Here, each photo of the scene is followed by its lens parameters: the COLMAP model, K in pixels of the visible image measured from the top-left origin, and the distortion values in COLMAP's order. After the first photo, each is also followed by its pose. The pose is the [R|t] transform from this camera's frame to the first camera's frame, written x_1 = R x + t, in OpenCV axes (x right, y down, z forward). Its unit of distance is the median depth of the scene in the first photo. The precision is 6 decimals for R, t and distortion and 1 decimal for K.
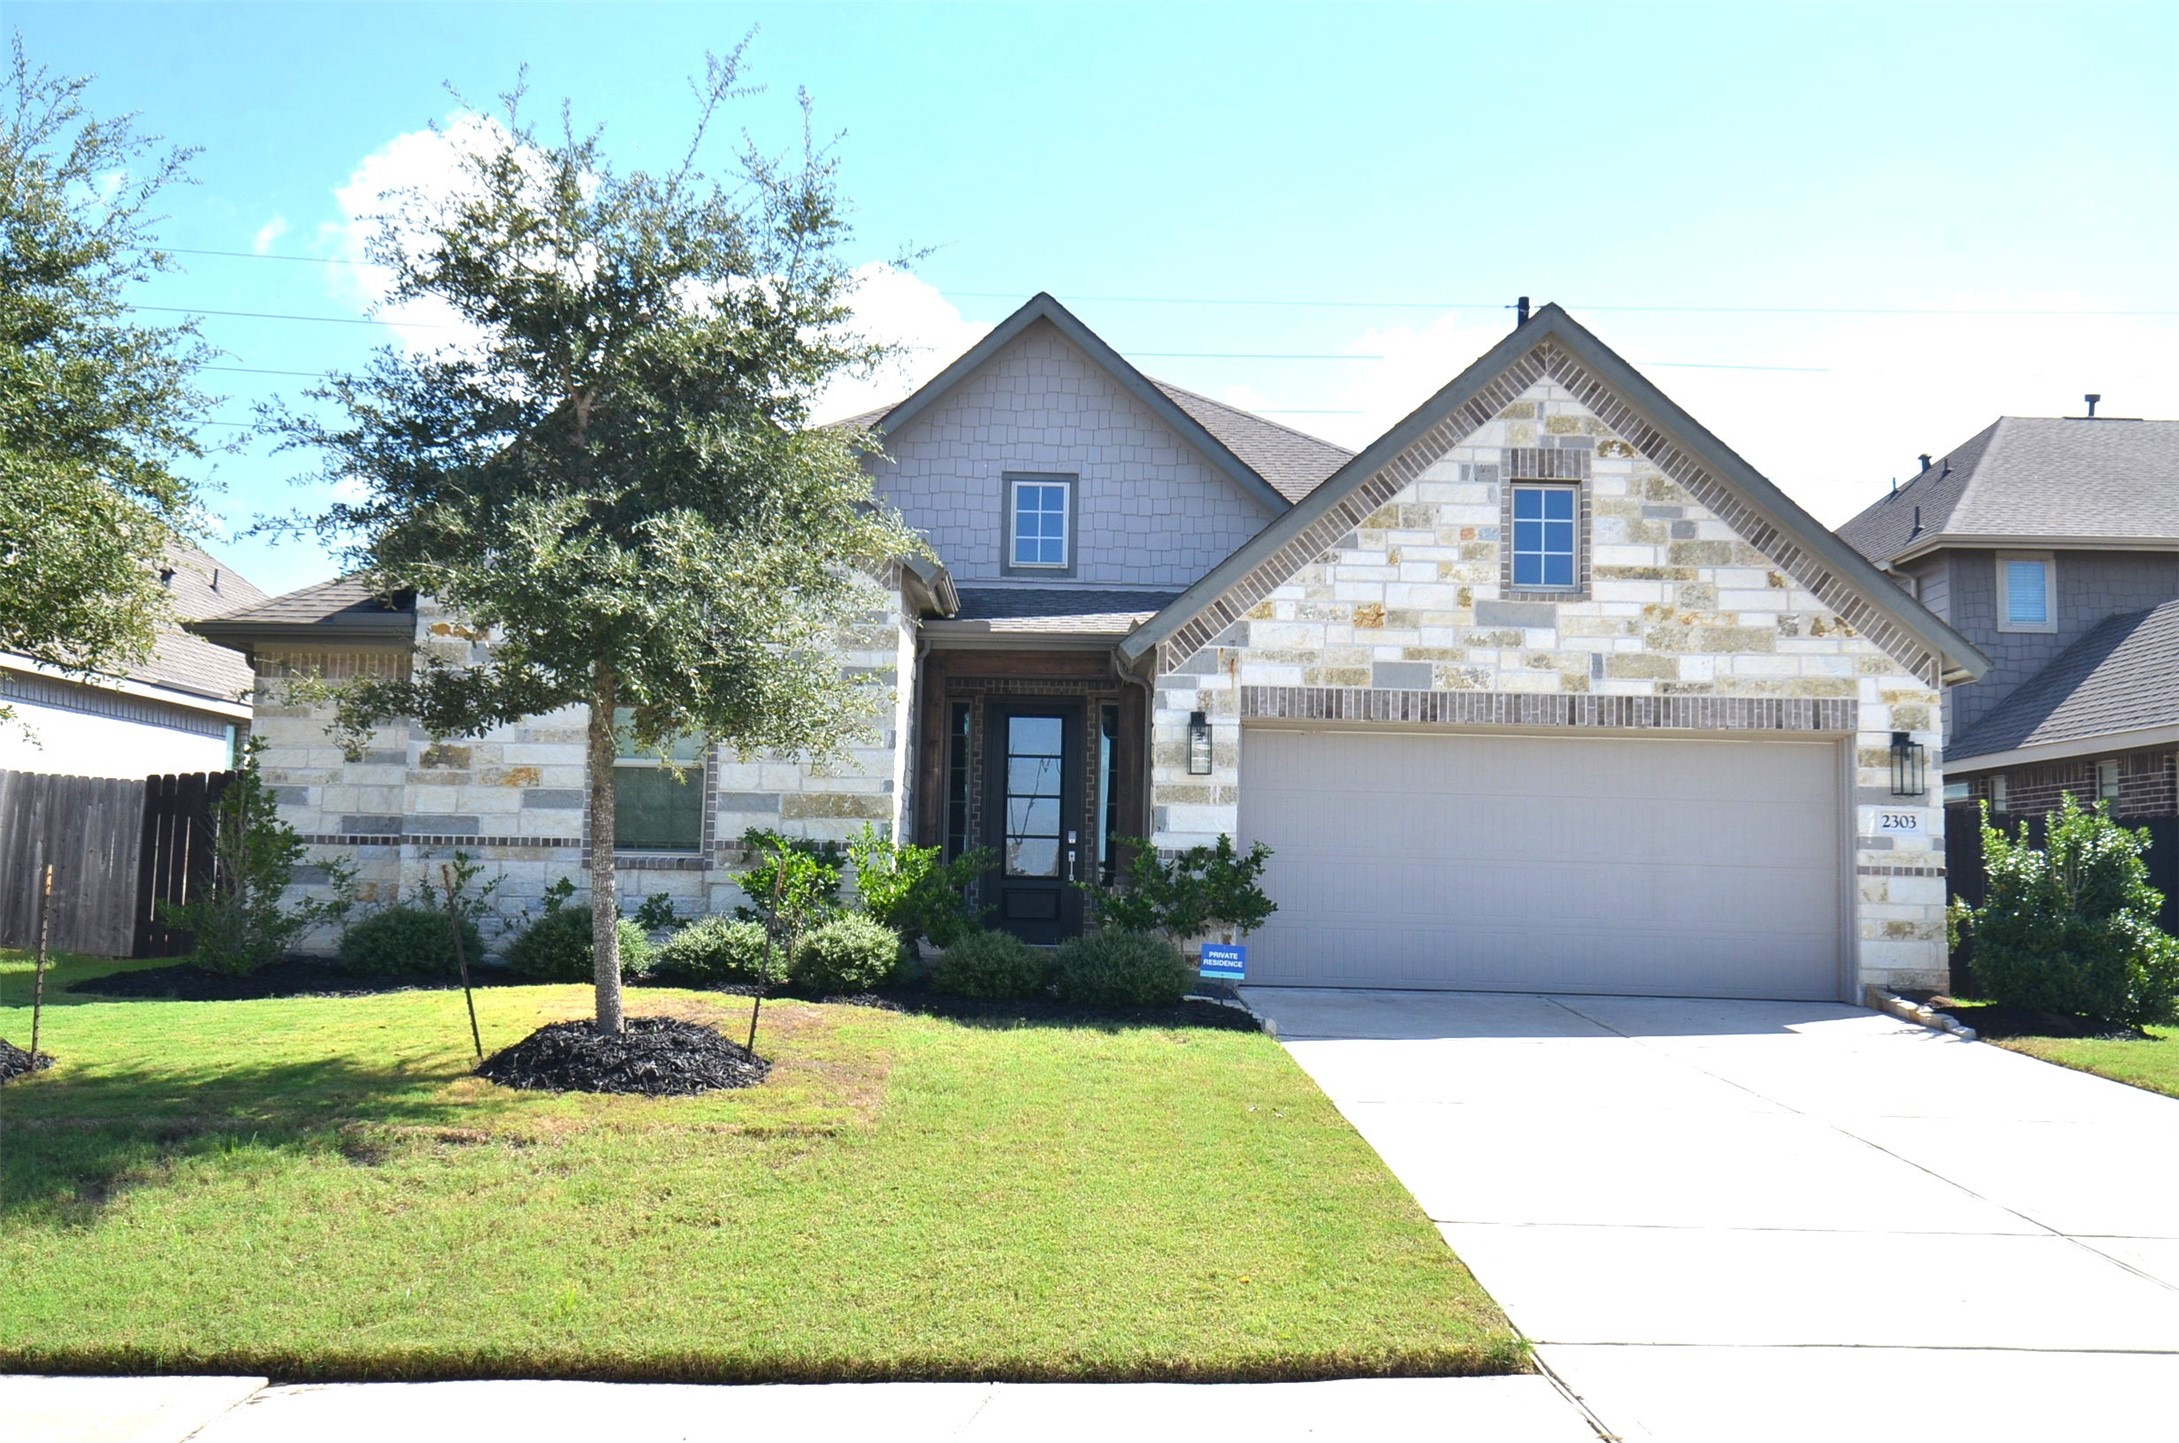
lens RADIAL K [[1932.2, 0, 1091.4], [0, 1932.2, 719.5], [0, 0, 1]] dist [0.000079, 0.000001]
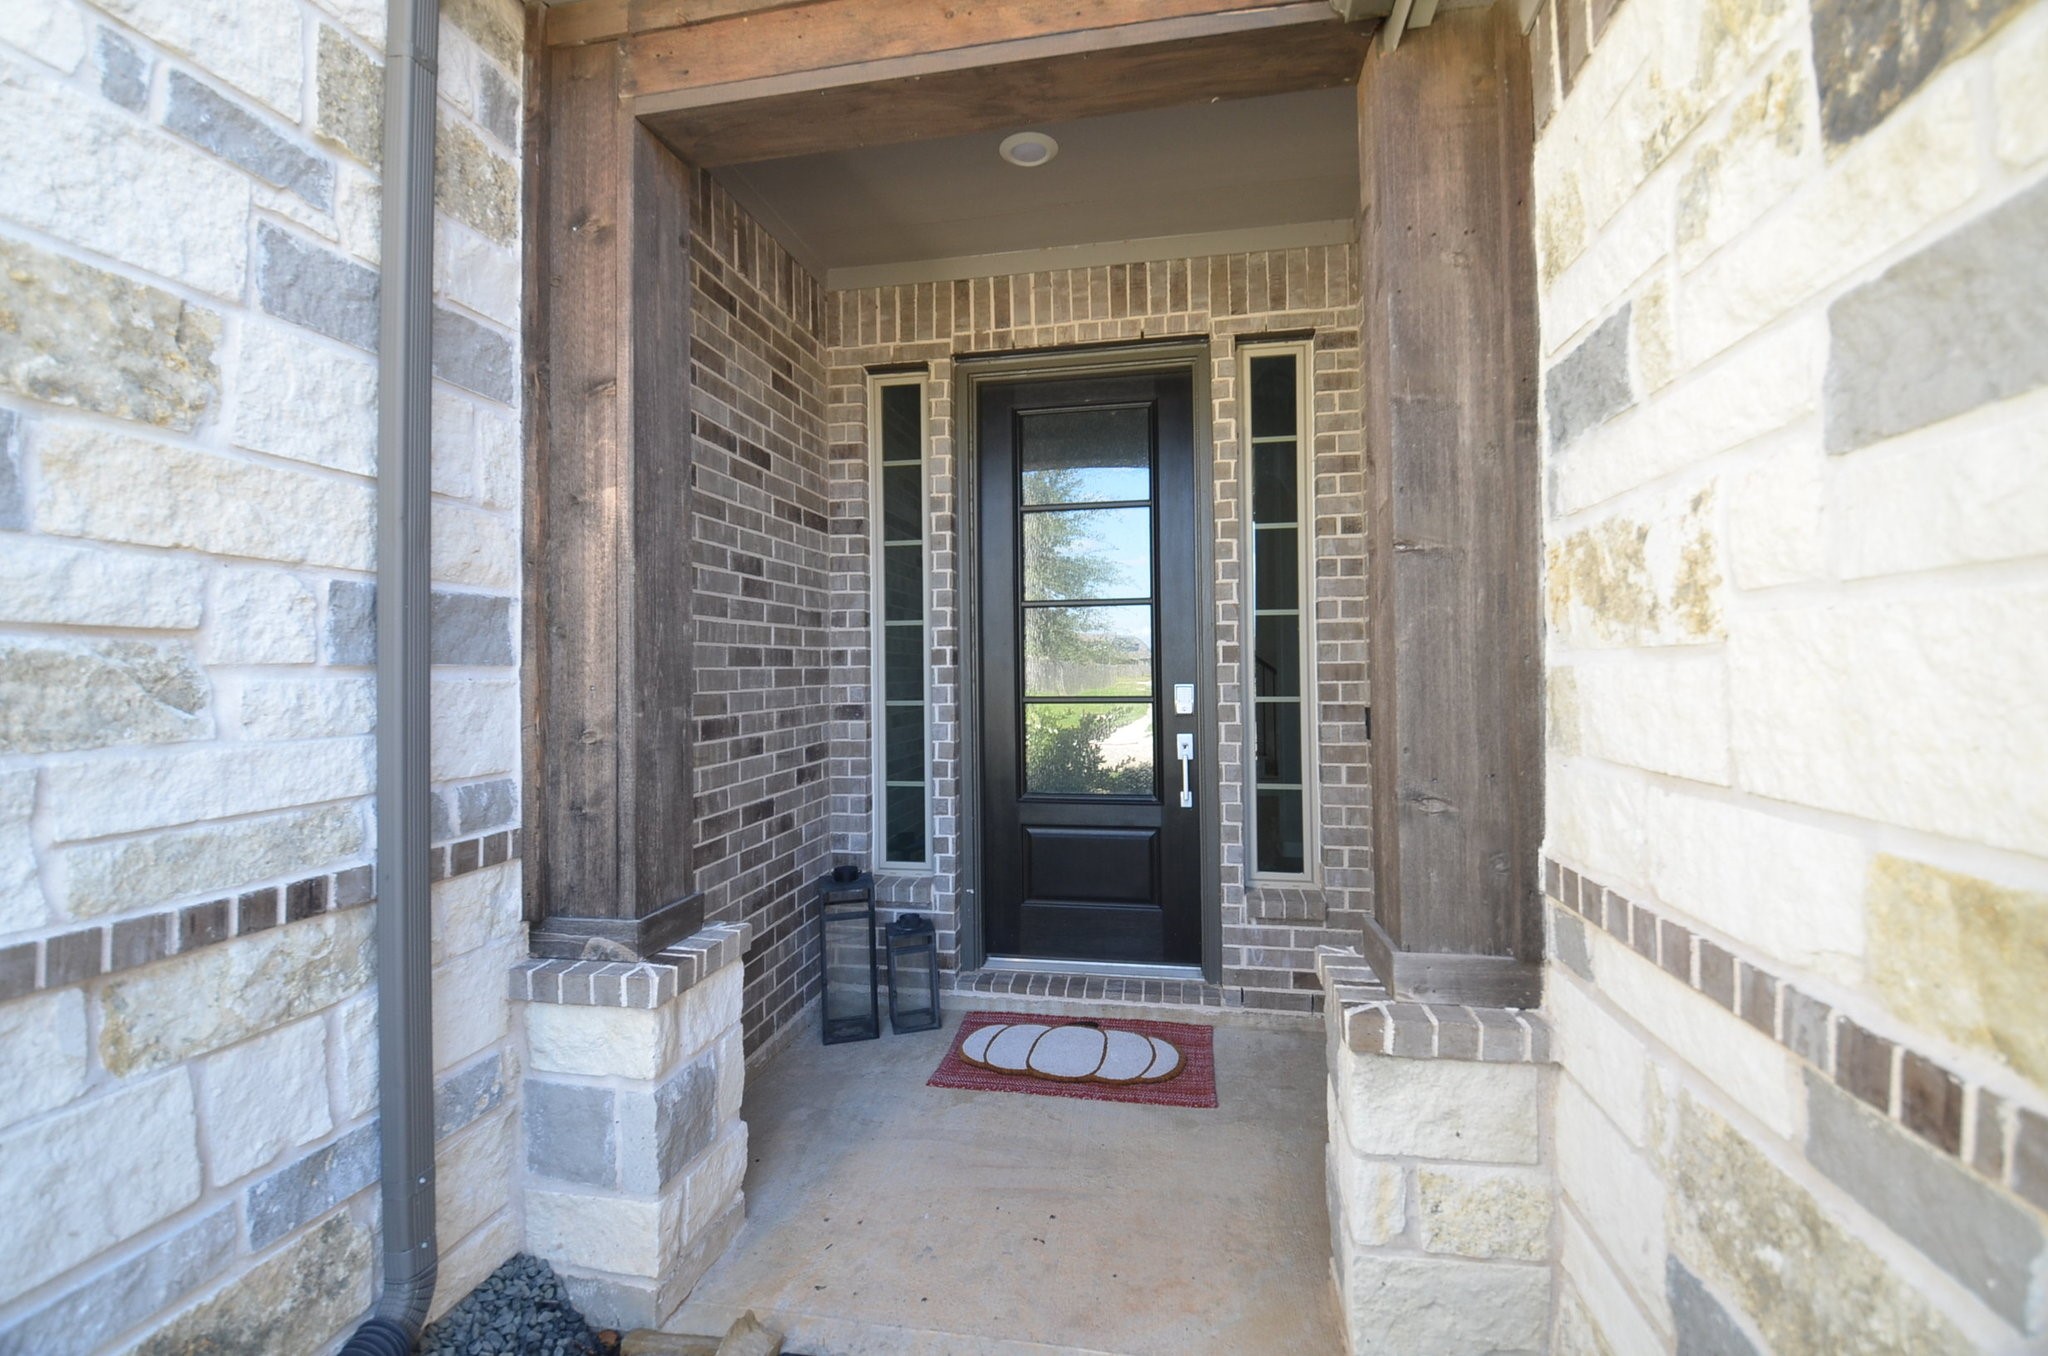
lens RADIAL K [[908.0, 0, 1018.8], [0, 908.0, 669.6], [0, 0, 1]] dist [-0.008696, -0.008144]
pose [[0.978308, -0.032476, -0.204594, -0.004617], [0.050089, 0.995414, 0.081503, 0.037651], [0.201009, -0.089982, 0.975448, 0.809757]]
